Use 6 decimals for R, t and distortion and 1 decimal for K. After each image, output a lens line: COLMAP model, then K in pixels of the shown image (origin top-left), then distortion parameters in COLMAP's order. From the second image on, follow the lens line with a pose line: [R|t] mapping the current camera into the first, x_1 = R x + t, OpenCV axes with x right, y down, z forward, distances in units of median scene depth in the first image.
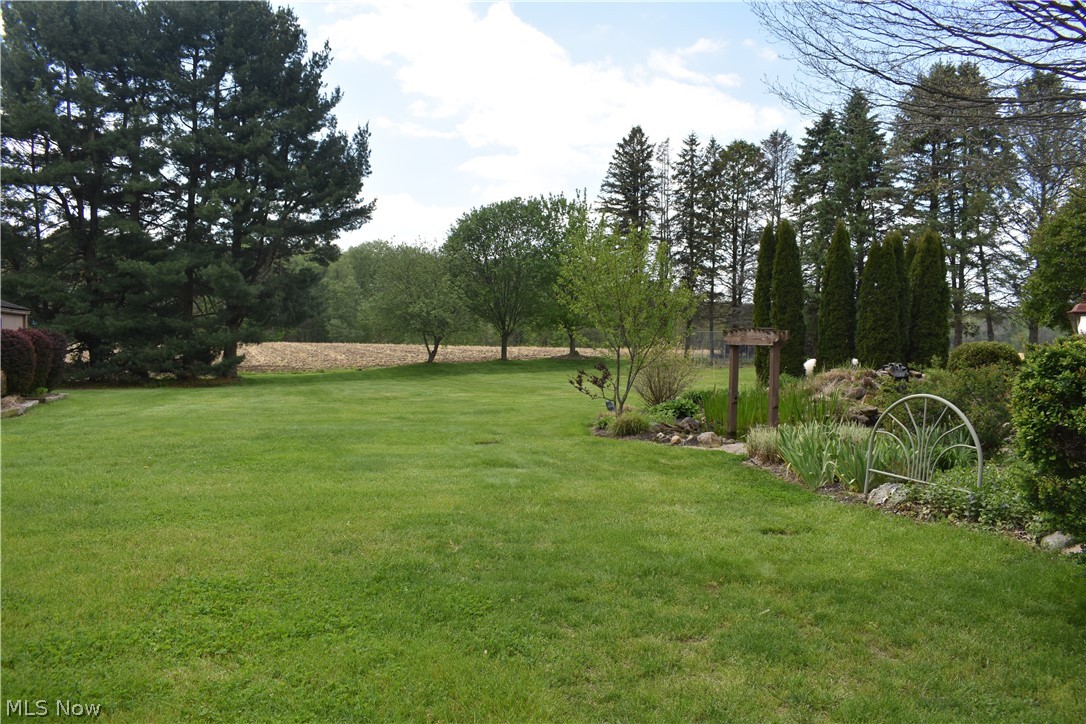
lens RADIAL K [[880.0, 0, 543.0], [0, 880.0, 362.0], [0, 0, 1]] dist [-0.069992, 0.006256]
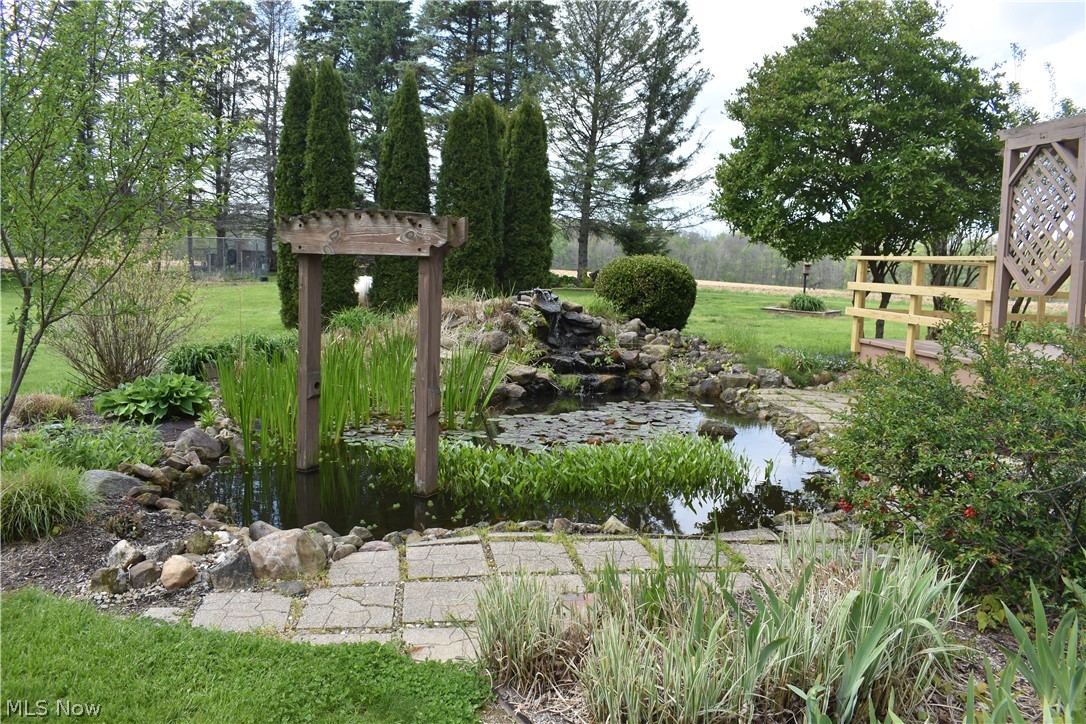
lens RADIAL K [[880.0, 0, 543.0], [0, 880.0, 362.0], [0, 0, 1]] dist [-0.069992, 0.006256]
pose [[0.835535, -0.047604, 0.547371, 0.053141], [-0.008425, 0.995012, 0.099395, -0.006736], [-0.549373, -0.087659, 0.830966, 0.378185]]
